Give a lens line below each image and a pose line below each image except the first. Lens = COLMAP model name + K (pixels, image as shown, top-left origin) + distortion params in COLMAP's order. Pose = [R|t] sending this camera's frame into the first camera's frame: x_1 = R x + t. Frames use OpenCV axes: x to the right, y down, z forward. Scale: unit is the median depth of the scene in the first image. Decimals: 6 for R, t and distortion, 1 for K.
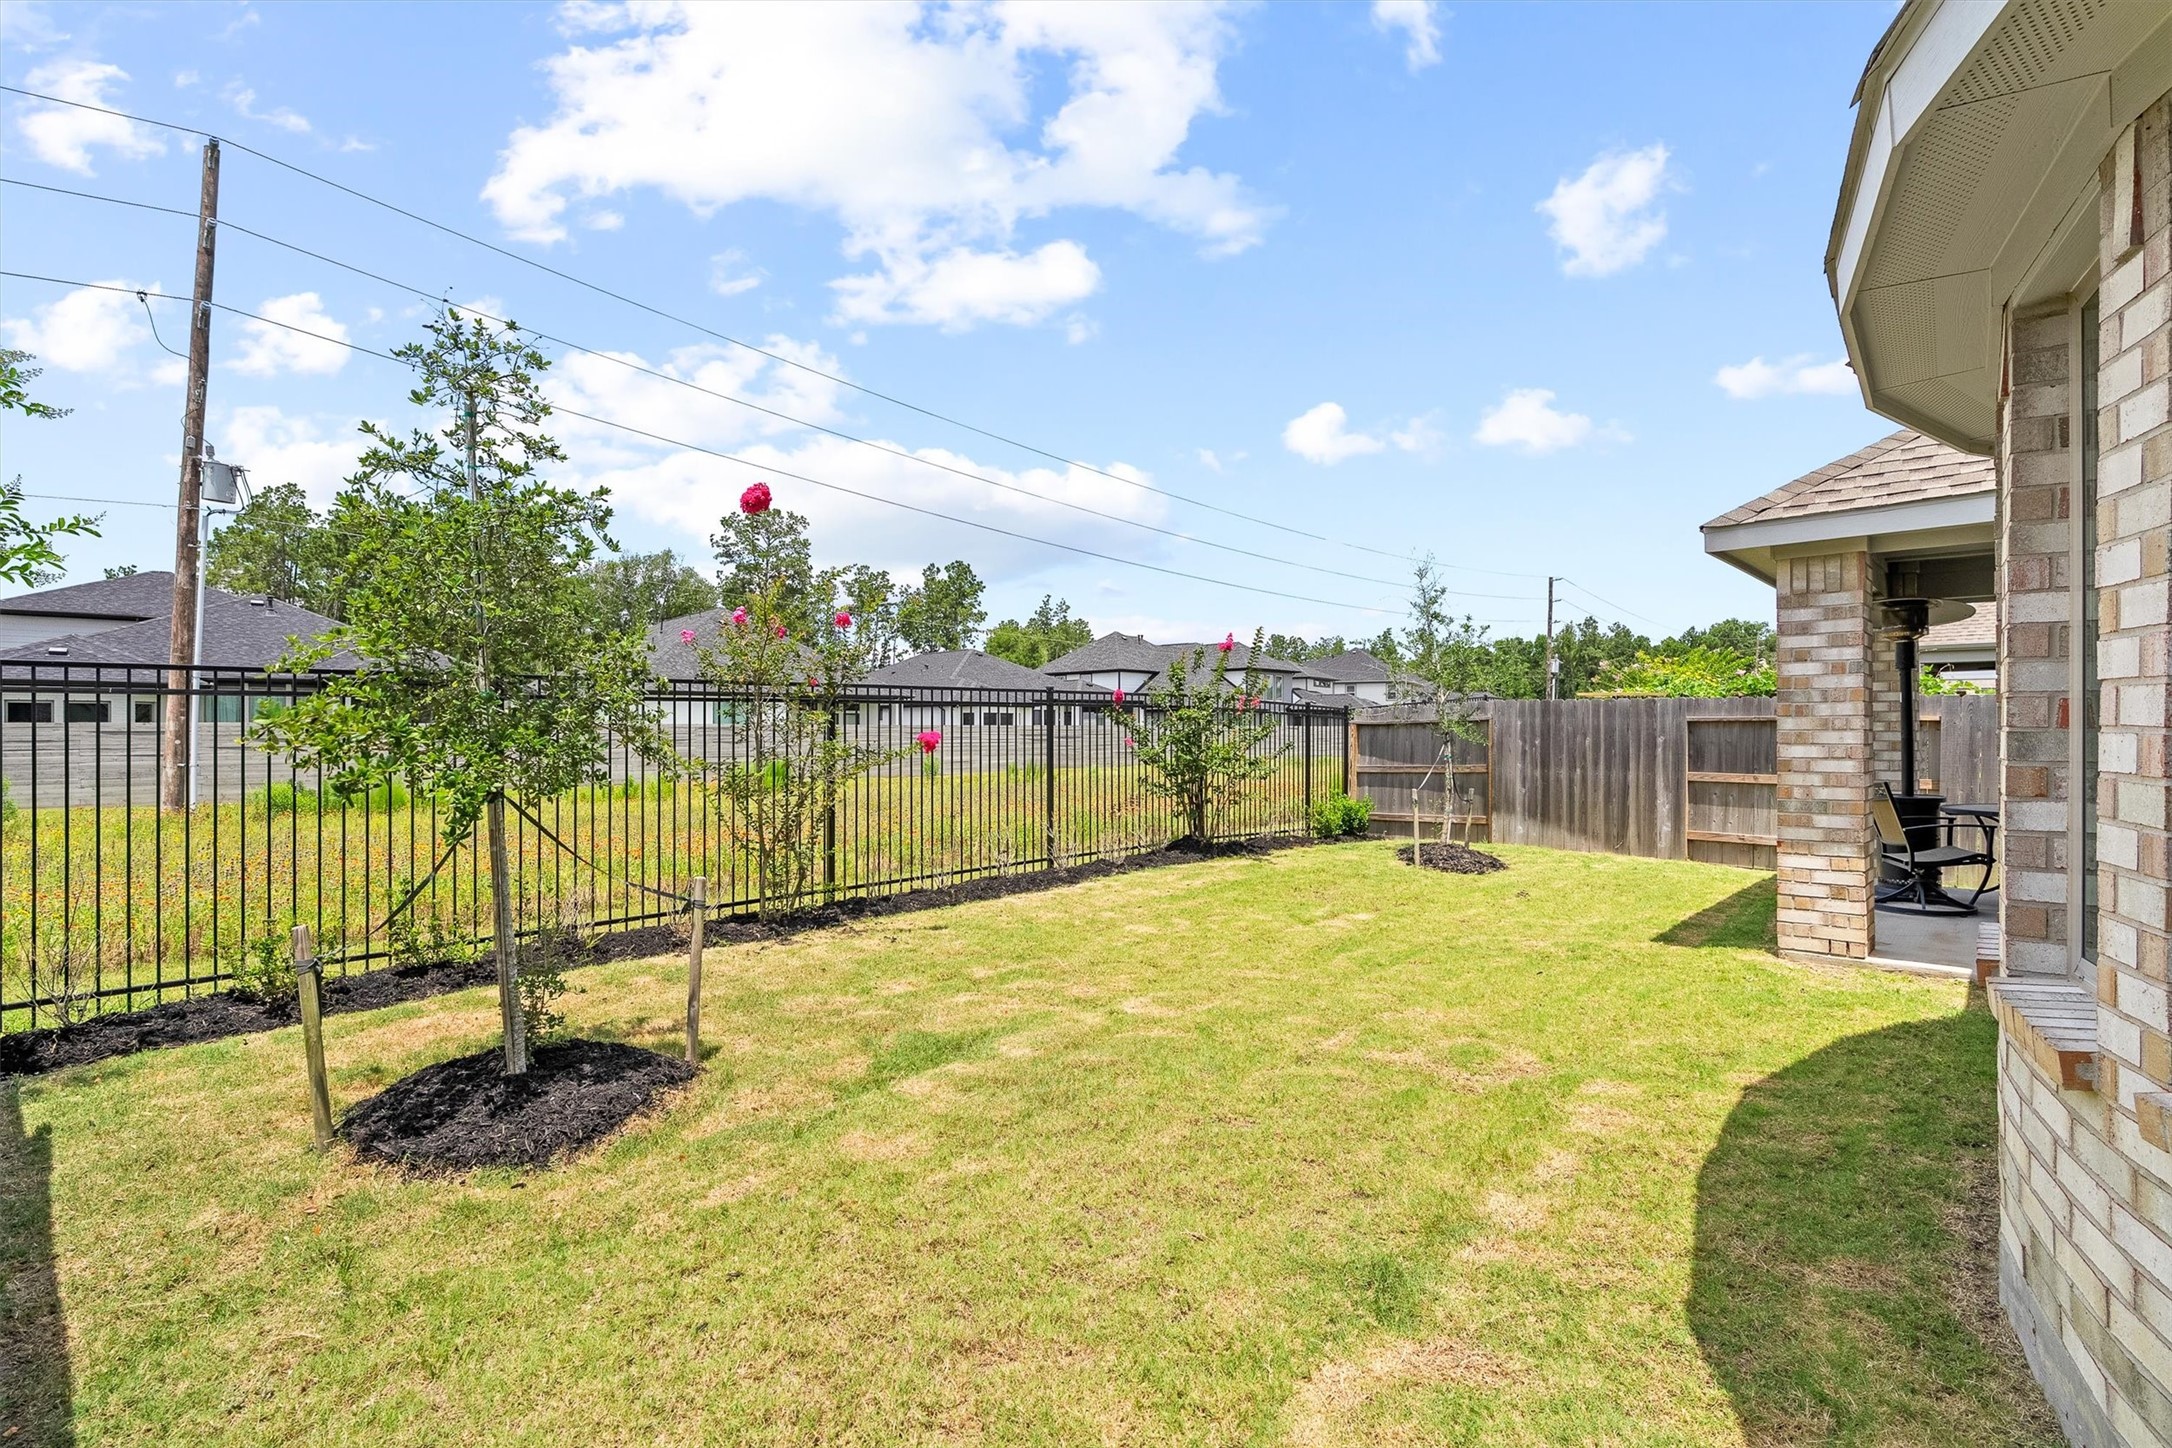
lens RADIAL K [[971.8, 0, 1089.4], [0, 971.8, 715.3], [0, 0, 1]] dist [0.000114, 0.000136]
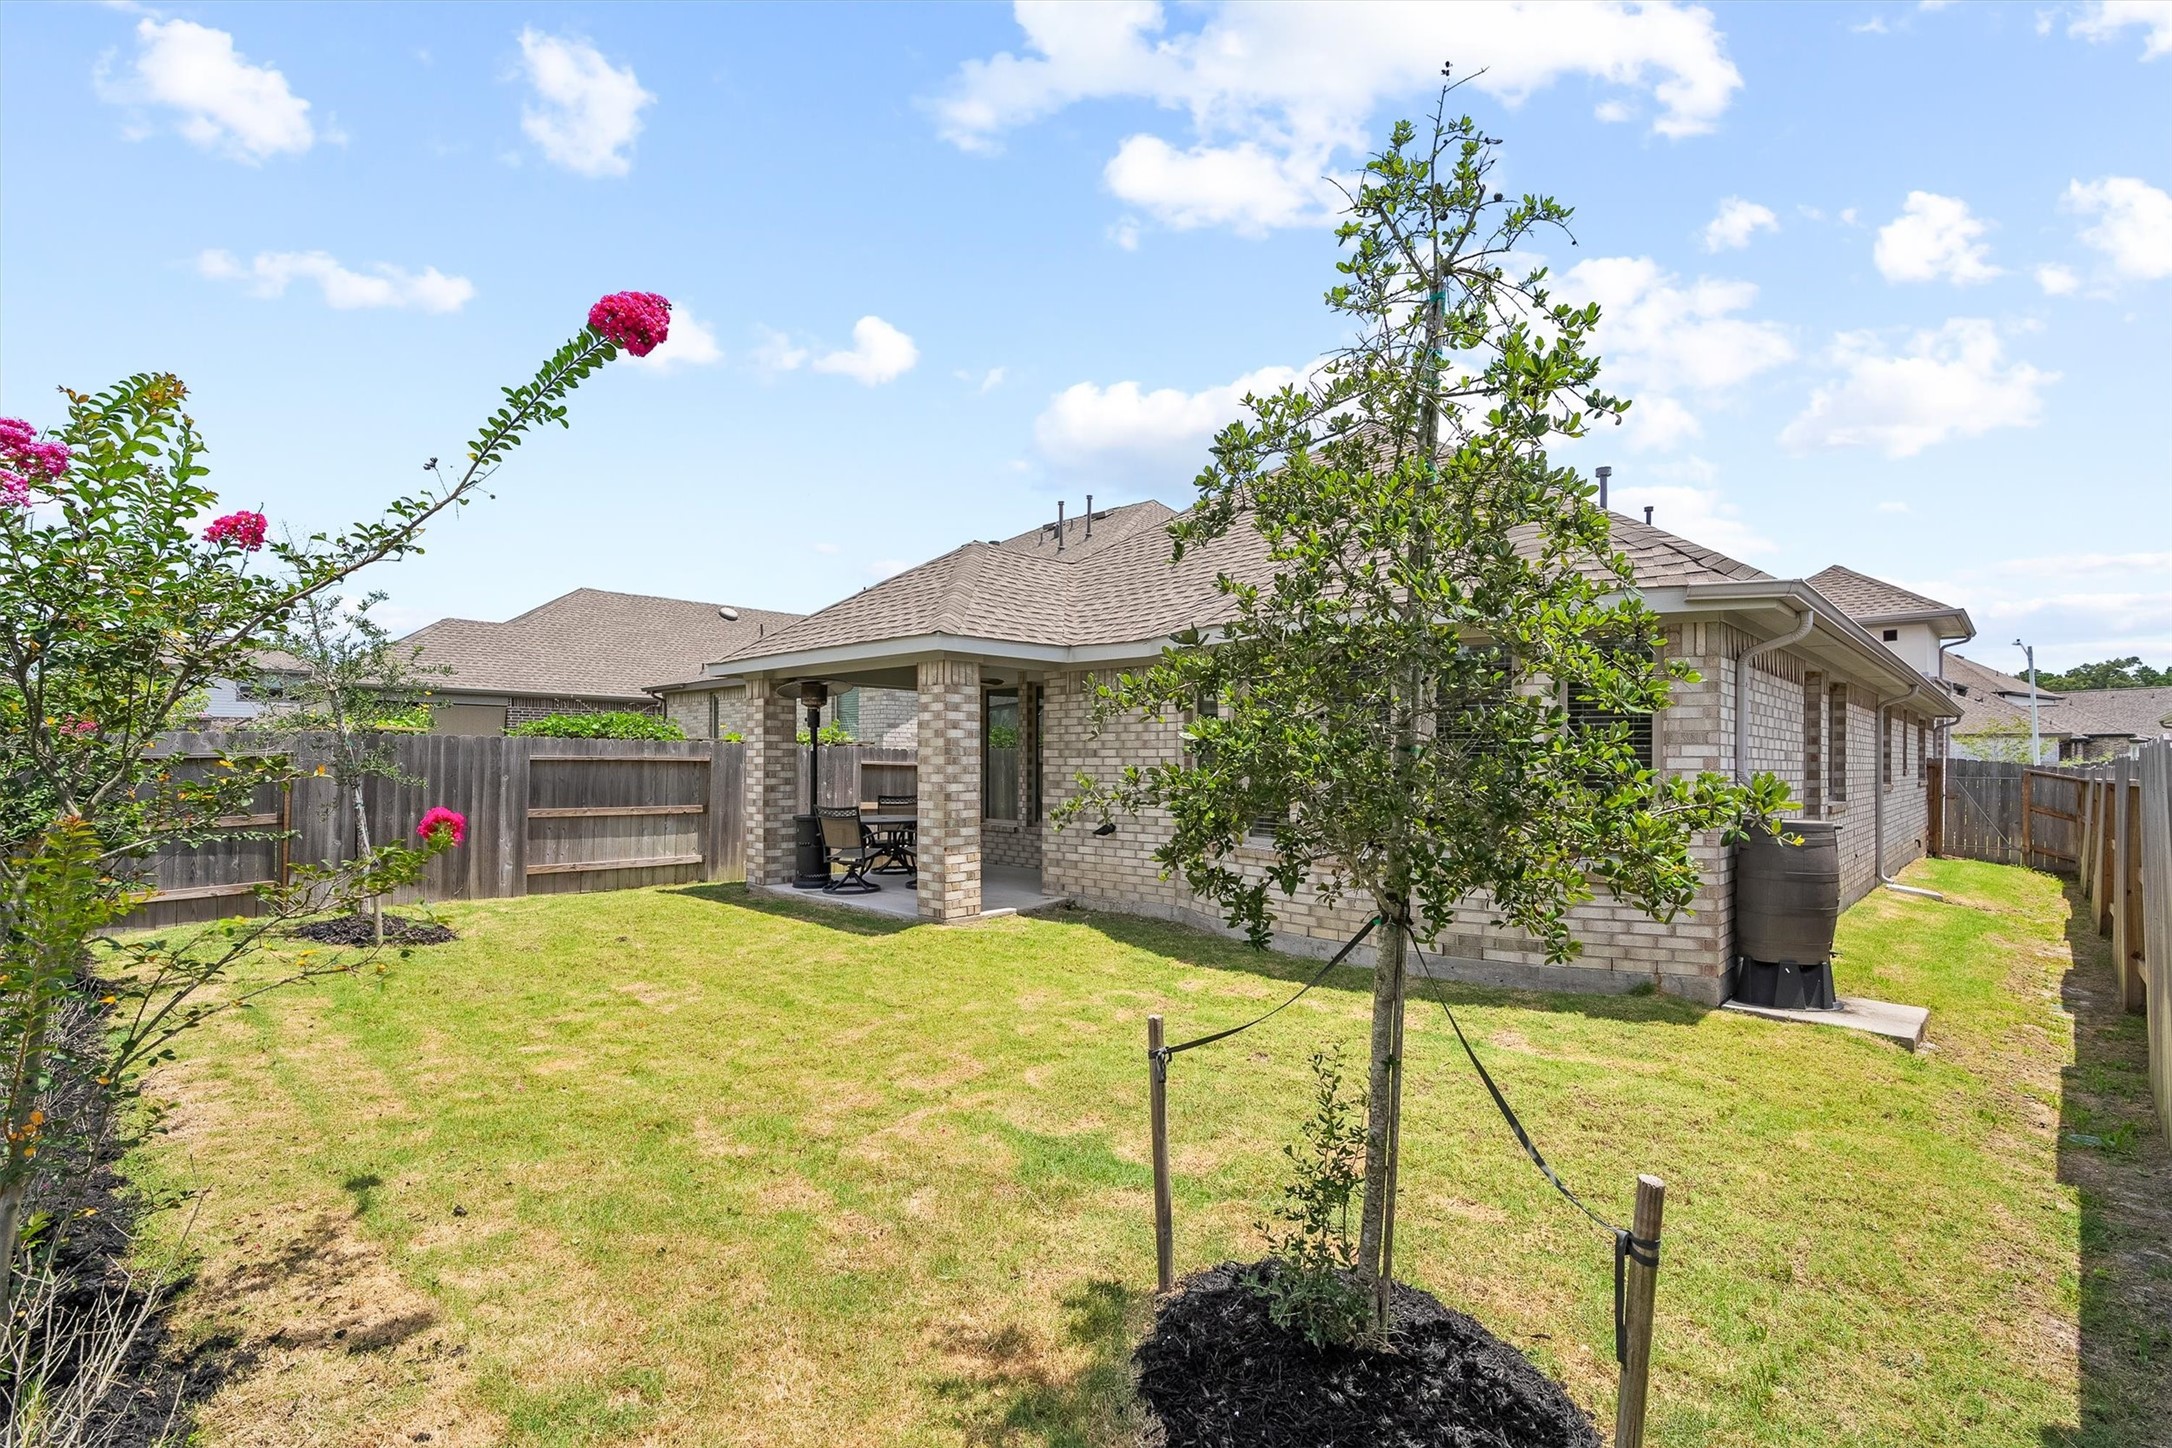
lens RADIAL K [[971.8, 0, 1089.4], [0, 971.8, 715.3], [0, 0, 1]] dist [0.000114, 0.000136]
pose [[0.016183, 0.049685, 0.998634, -0.410862], [-0.020195, 0.998577, -0.049355, -0.002450], [-0.999665, -0.019369, 0.017163, 0.390871]]
